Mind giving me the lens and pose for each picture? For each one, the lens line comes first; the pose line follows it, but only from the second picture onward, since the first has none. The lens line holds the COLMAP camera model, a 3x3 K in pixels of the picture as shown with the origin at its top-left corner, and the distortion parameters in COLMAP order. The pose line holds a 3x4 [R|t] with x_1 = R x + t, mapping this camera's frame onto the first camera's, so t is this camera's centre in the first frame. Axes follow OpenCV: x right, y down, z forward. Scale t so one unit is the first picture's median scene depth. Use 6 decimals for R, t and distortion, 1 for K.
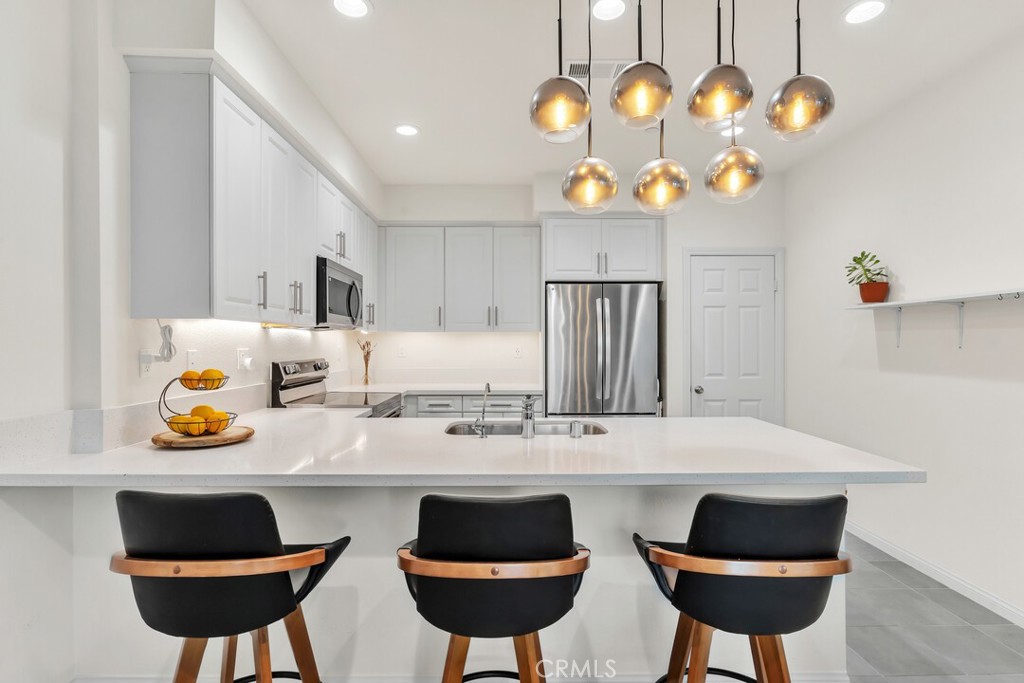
lens RADIAL K [[501.4, 0, 512.0], [0, 501.4, 341.5], [0, 0, 1]] dist [0.001316, 0.001056]
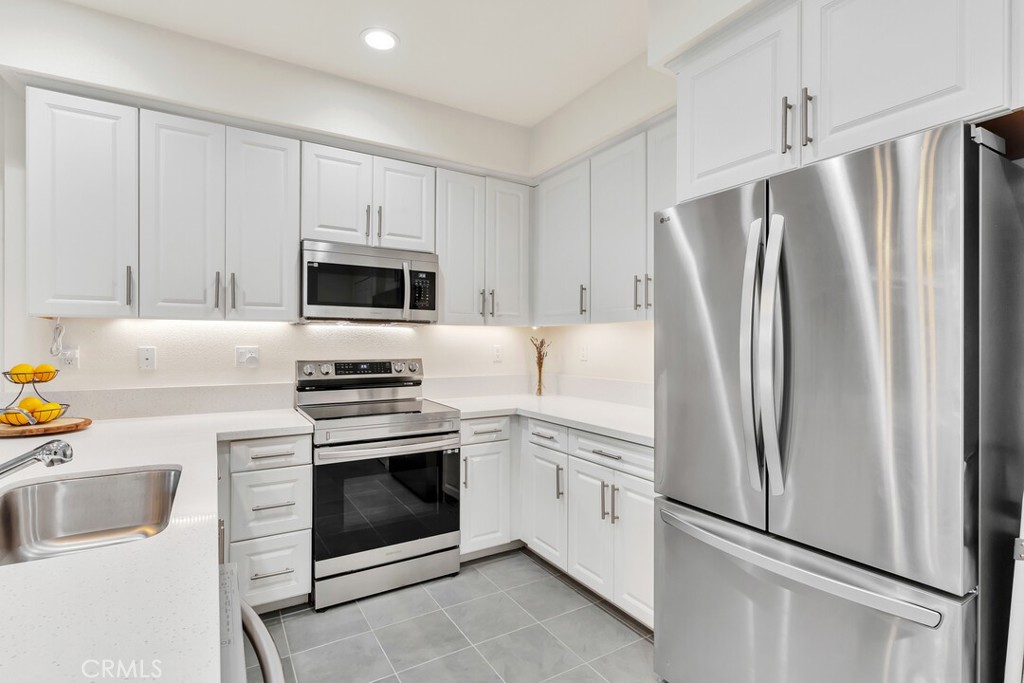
lens RADIAL K [[501.4, 0, 512.0], [0, 501.4, 341.5], [0, 0, 1]] dist [0.001316, 0.001056]
pose [[0.513631, -0.002942, -0.858006, 0.389859], [0.000647, 0.999995, -0.003041, 0.005641], [0.858011, 0.001007, 0.513631, 0.630804]]
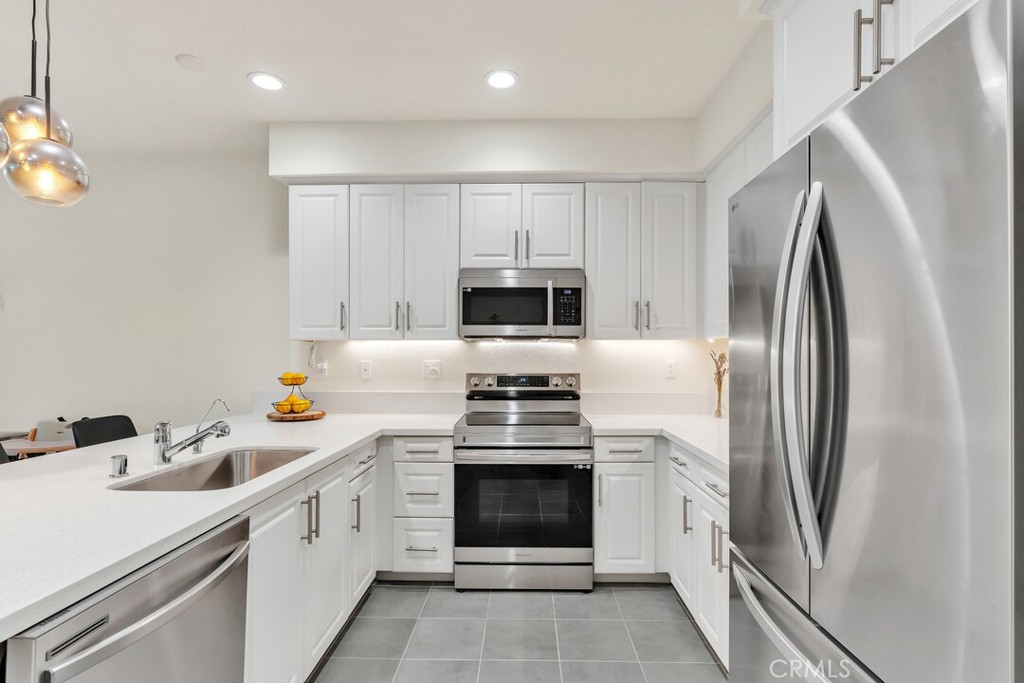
lens RADIAL K [[503.7, 0, 511.2], [0, 503.7, 356.4], [0, 0, 1]] dist [-0.000553, 0.000876]
pose [[-0.034987, -0.002414, -0.999385, 0.444741], [0.001509, 0.999996, -0.002468, 0.004933], [0.999387, -0.001595, -0.034984, 0.826575]]
